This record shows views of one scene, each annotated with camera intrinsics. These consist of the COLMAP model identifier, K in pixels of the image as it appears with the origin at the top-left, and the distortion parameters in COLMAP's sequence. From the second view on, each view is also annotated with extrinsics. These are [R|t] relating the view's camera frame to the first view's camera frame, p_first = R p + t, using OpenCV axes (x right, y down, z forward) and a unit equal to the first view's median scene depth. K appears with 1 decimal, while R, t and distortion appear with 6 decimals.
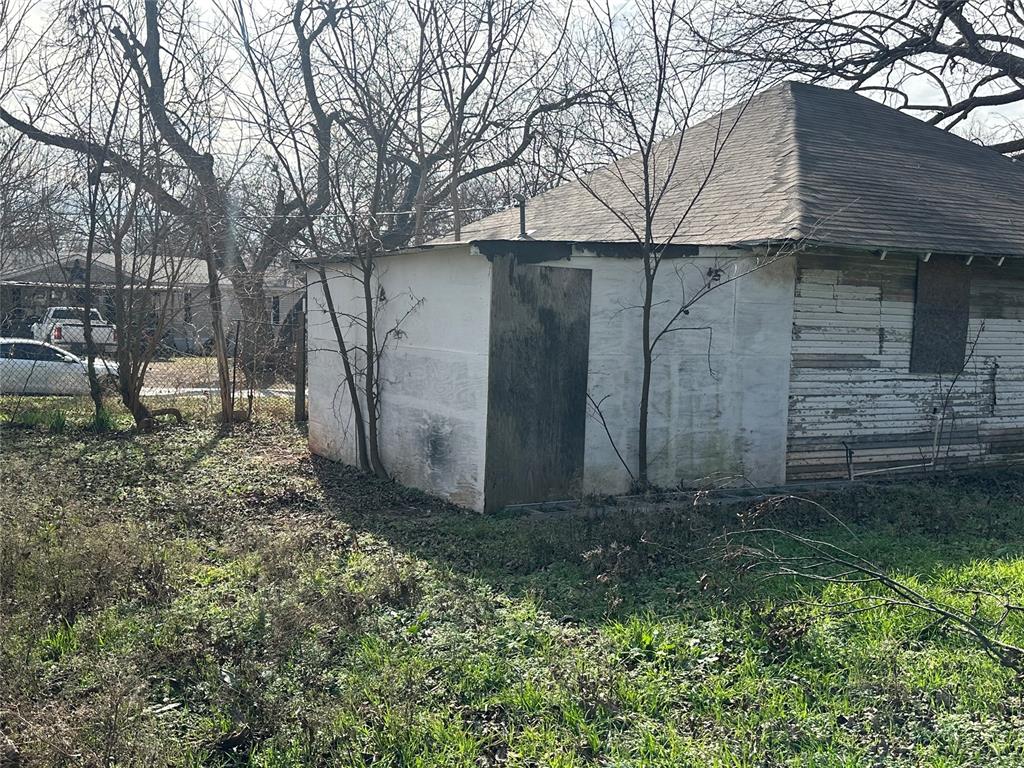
lens RADIAL K [[1028.7, 0, 536.8], [0, 1028.7, 395.0], [0, 0, 1]] dist [0.084219, 0.000000]
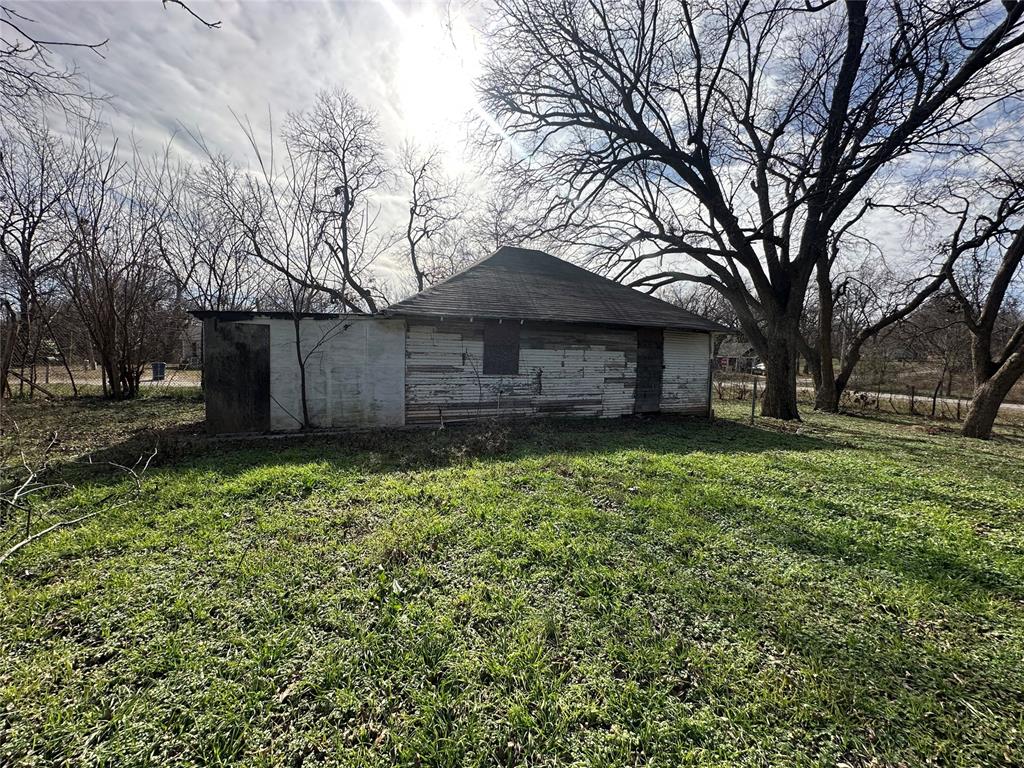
lens RADIAL K [[408.6, 0, 512.4], [0, 408.6, 380.5], [0, 0, 1]] dist [0.000370, 0.000408]
pose [[0.992768, 0.006523, -0.119873, 0.565207], [-0.007486, 0.999943, -0.007580, -0.002673], [0.119817, 0.008423, 0.992760, 0.184109]]
